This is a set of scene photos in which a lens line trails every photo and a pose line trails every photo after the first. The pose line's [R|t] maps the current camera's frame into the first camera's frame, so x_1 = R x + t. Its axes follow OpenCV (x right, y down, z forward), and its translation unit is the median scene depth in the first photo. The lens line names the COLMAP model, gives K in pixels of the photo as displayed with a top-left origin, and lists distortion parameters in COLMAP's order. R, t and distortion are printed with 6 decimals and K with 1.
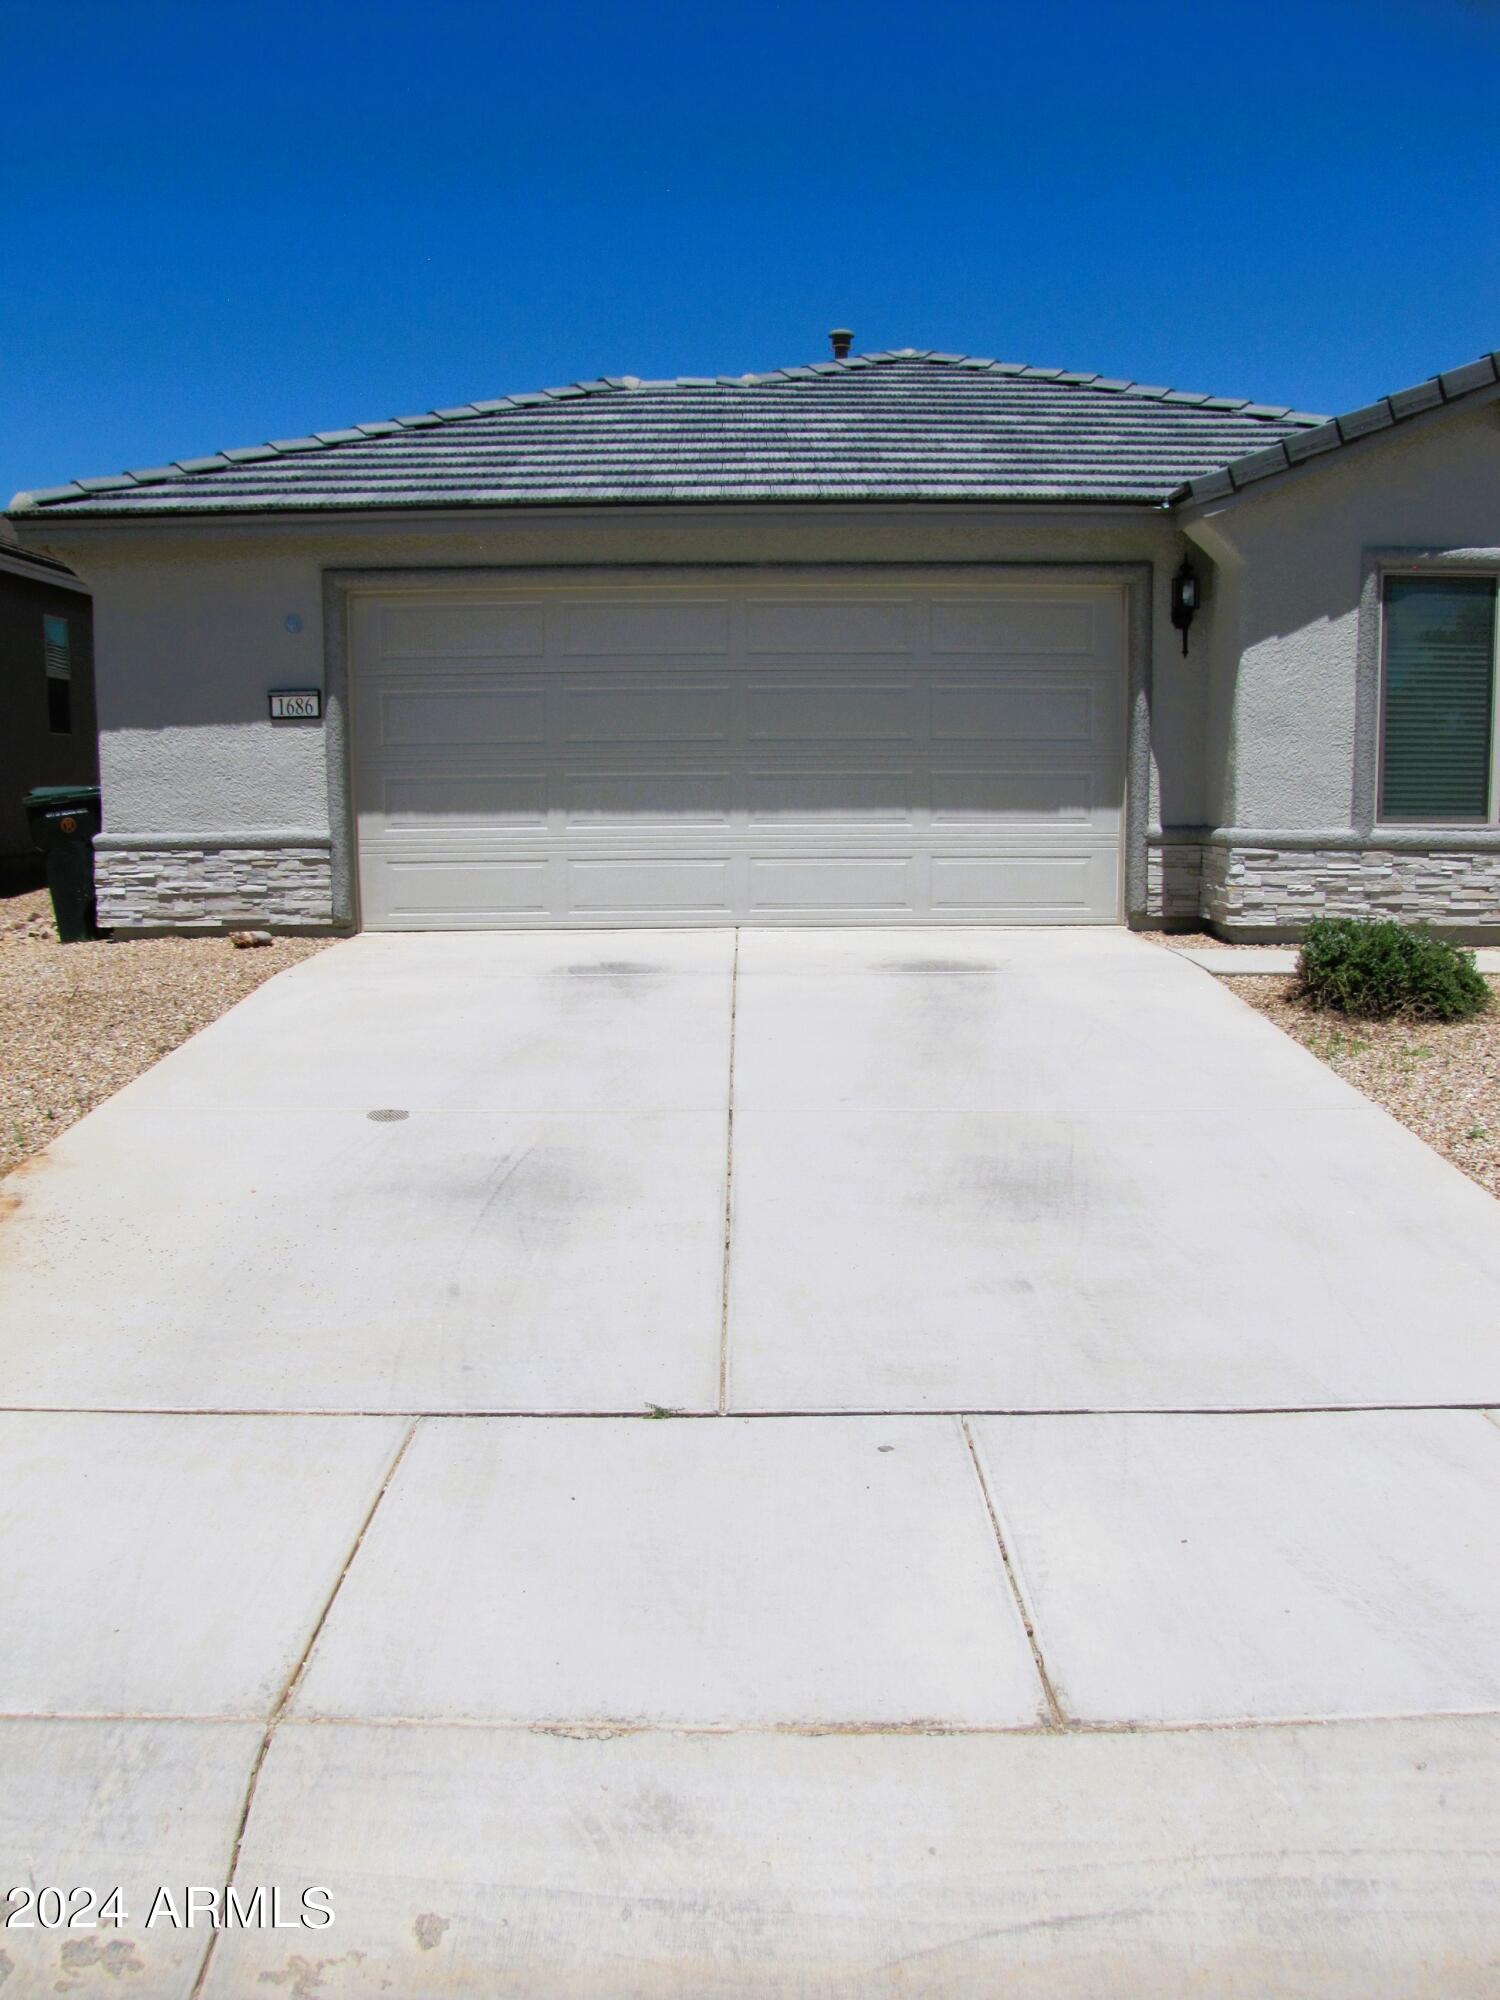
lens RADIAL K [[1680.8, 0, 757.0], [0, 1680.8, 1056.1], [0, 0, 1]] dist [-0.177485, 0.160965]
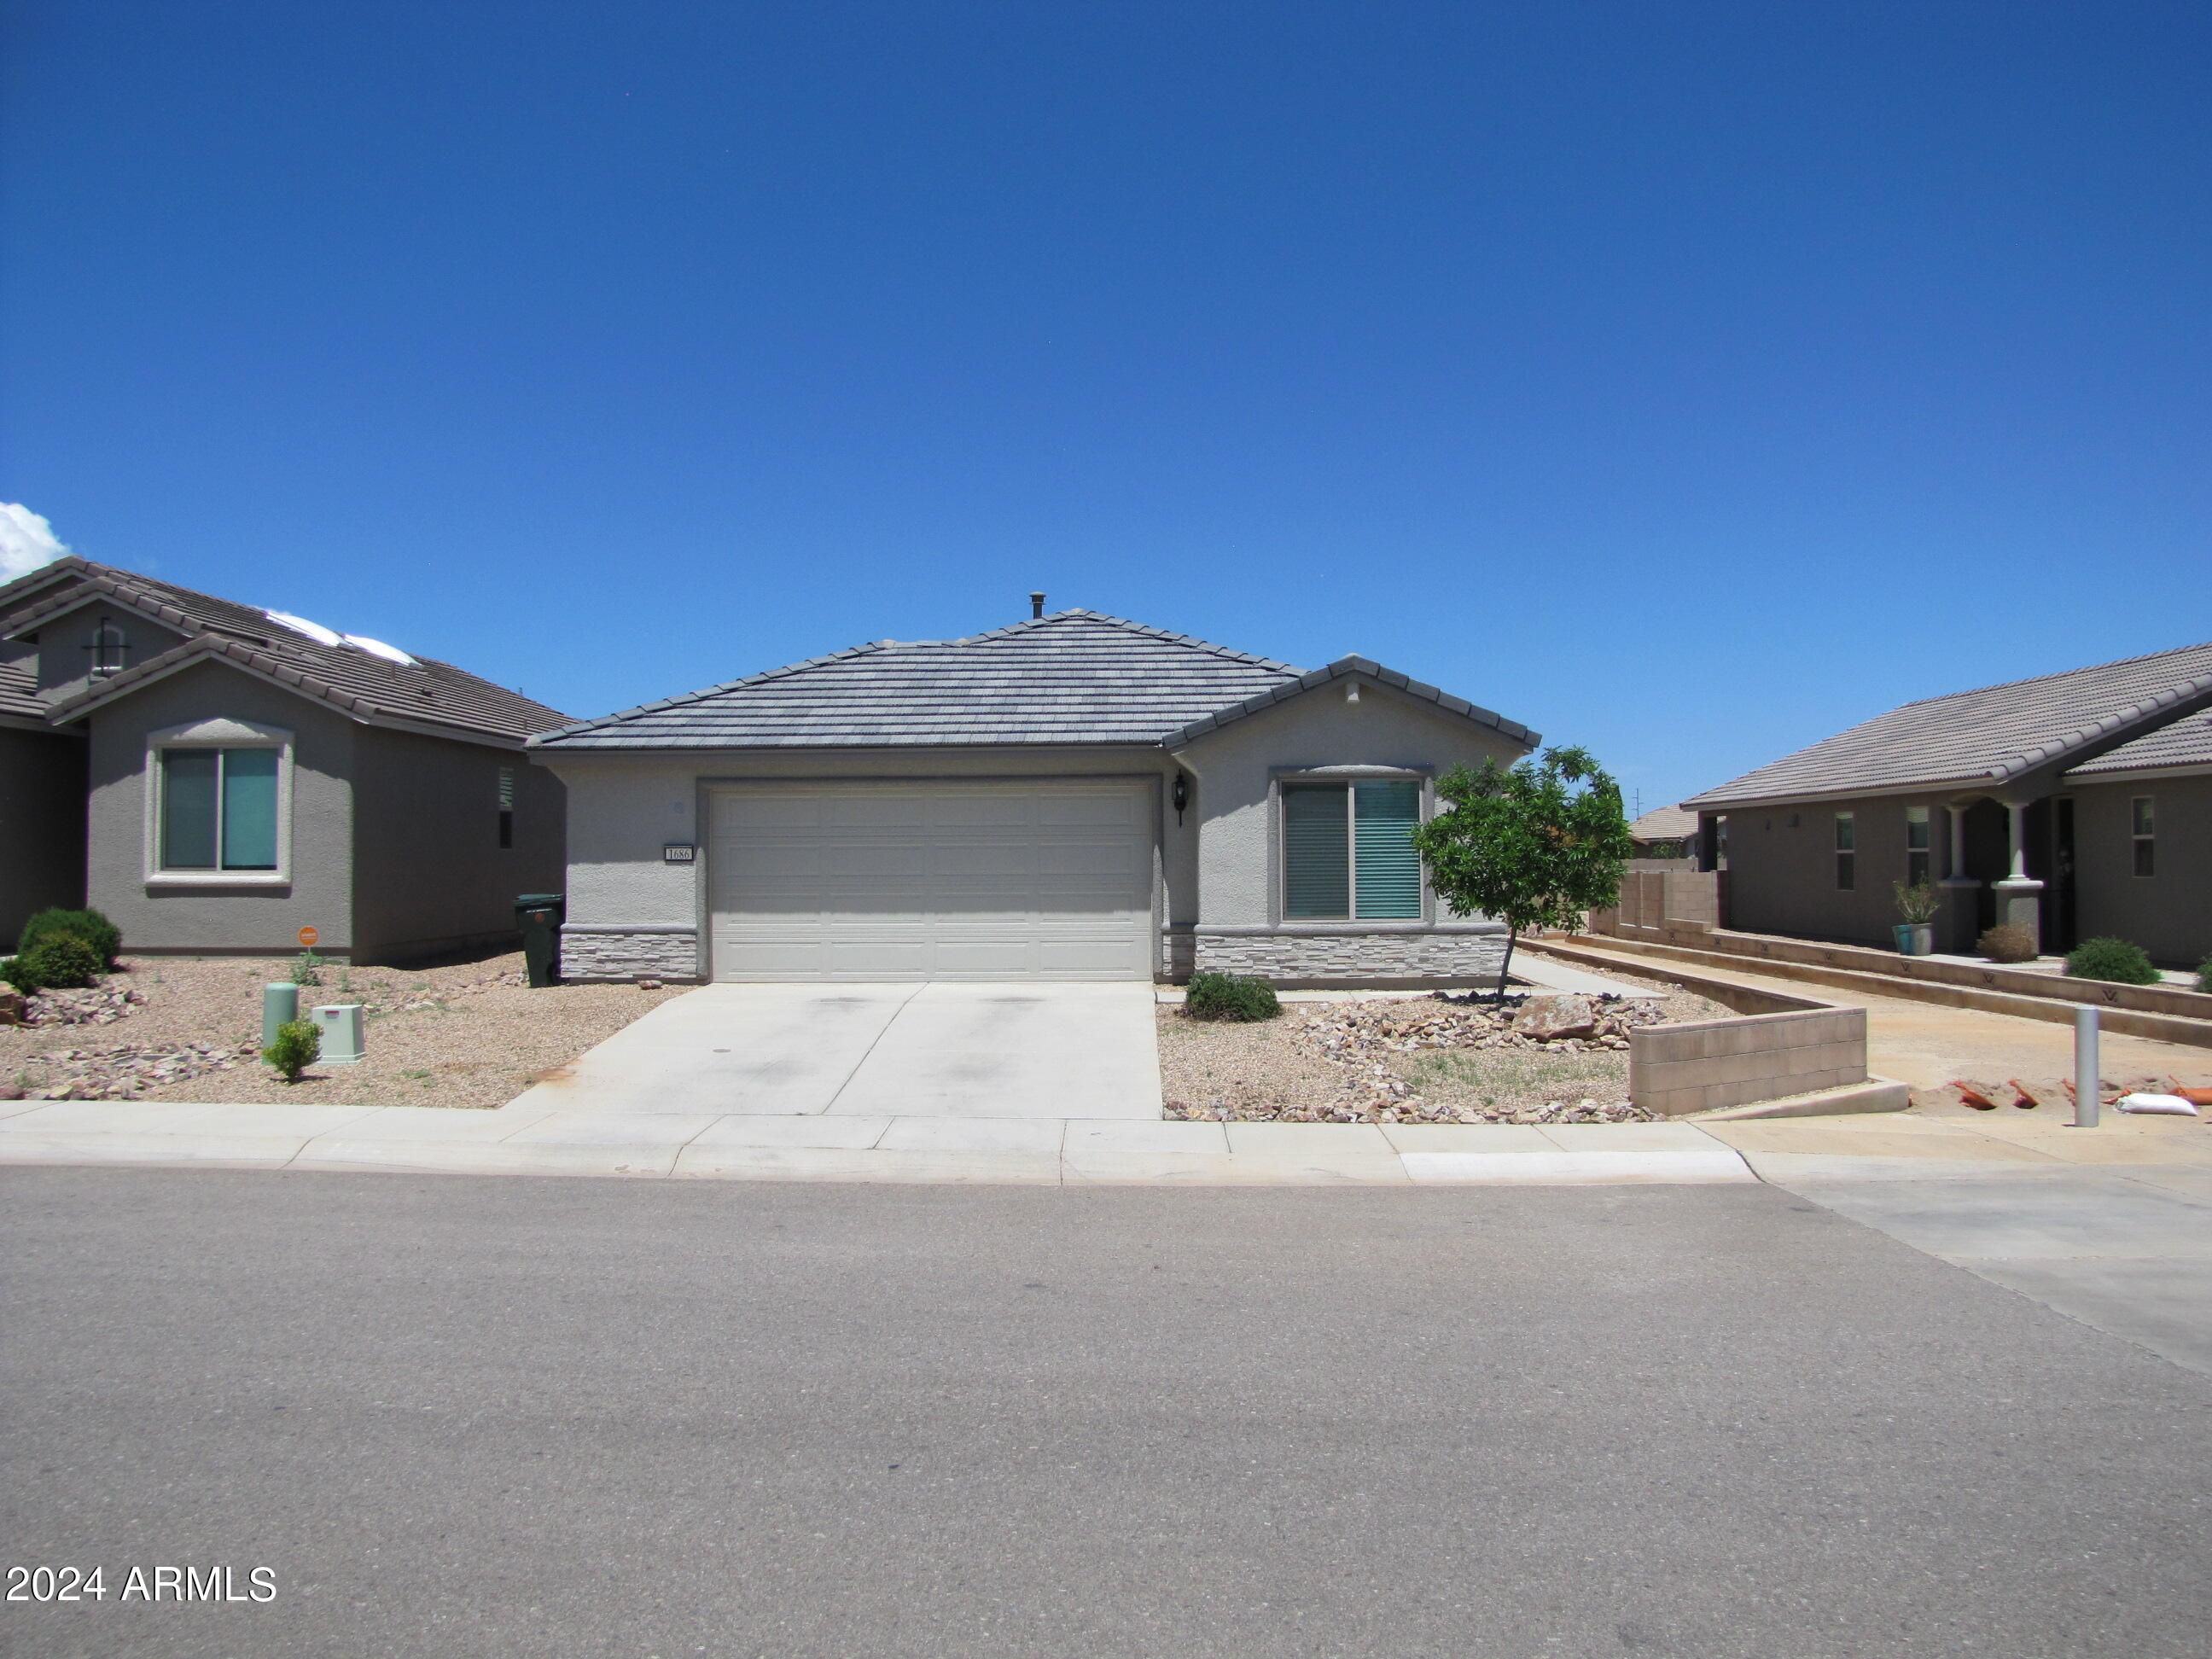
lens RADIAL K [[1868.2, 0, 1106.0], [0, 1868.2, 829.5], [0, 0, 1]] dist [-0.145886, -0.117838]
pose [[0.999704, 0.000051, -0.024328, 0.226399], [-0.004374, 0.984075, -0.177702, 0.113351], [0.023932, 0.177756, 0.983784, -0.949699]]
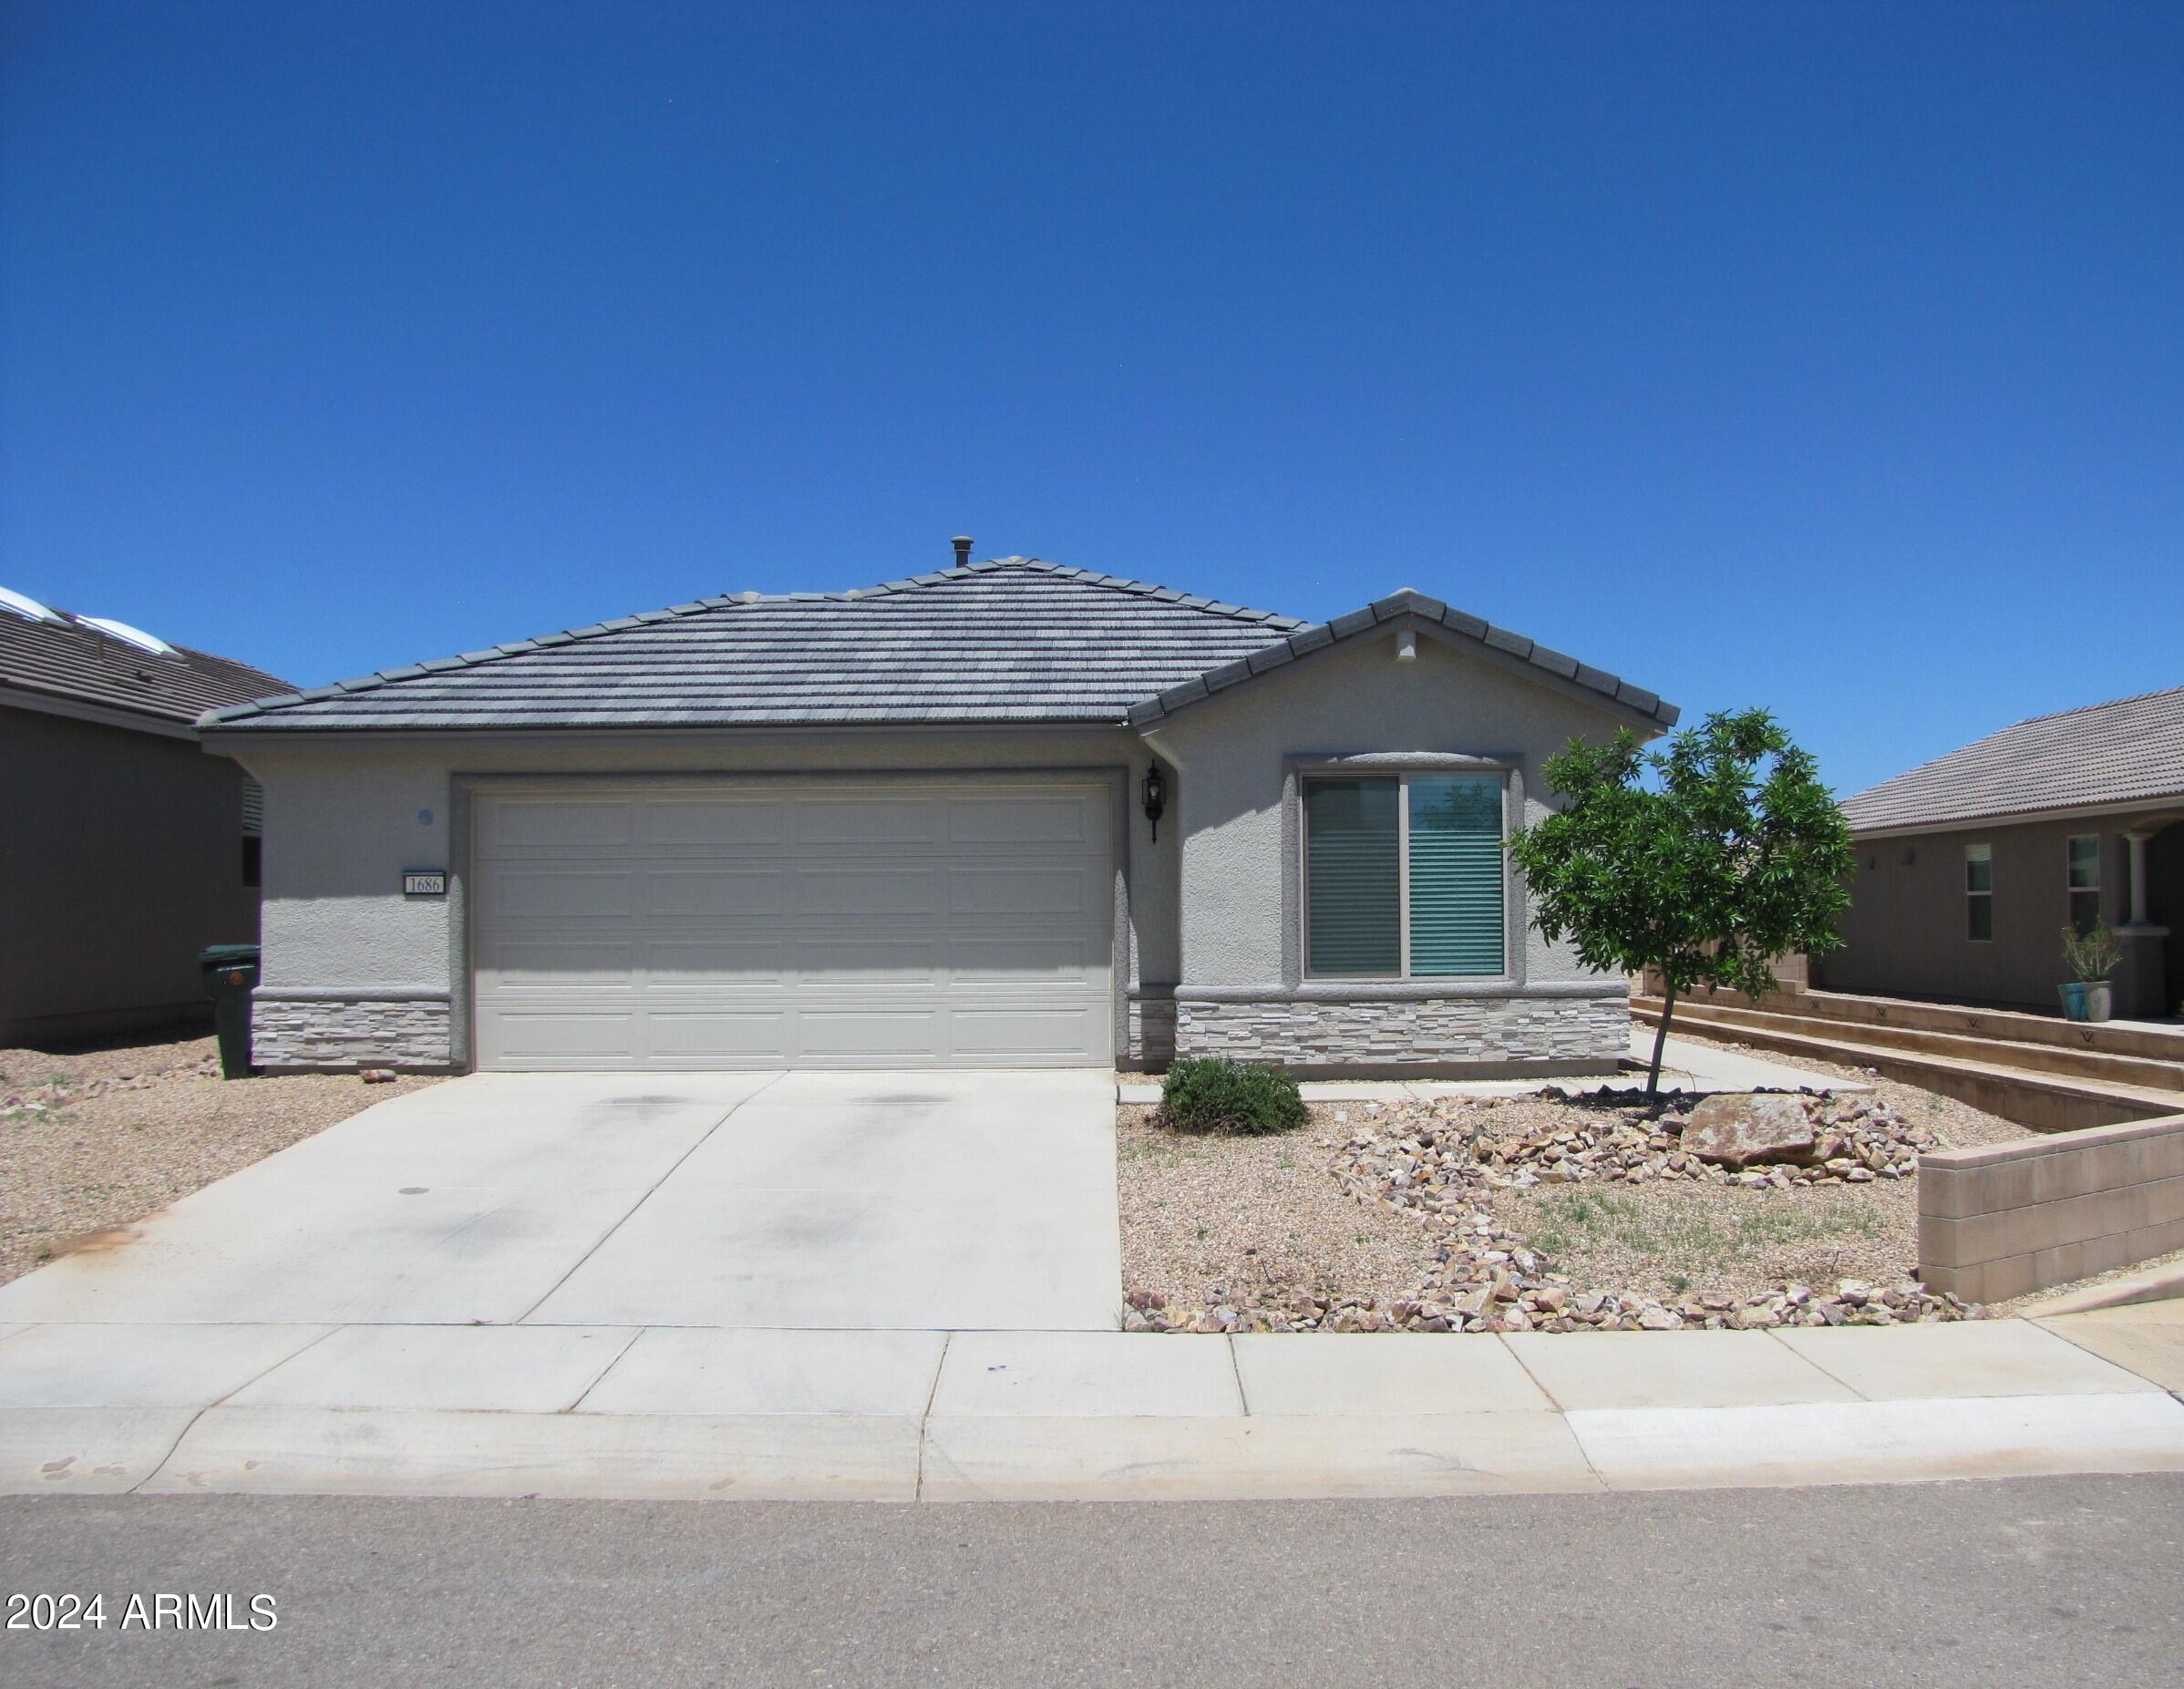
lens RADIAL K [[1996.2, 0, 1185.0], [0, 1996.2, 869.9], [0, 0, 1]] dist [-0.165819, 0.153106]
pose [[0.999574, -0.001402, 0.029166, 0.236943], [0.006783, 0.982672, -0.185231, 0.047349], [-0.028401, 0.185350, 0.982262, -0.429660]]
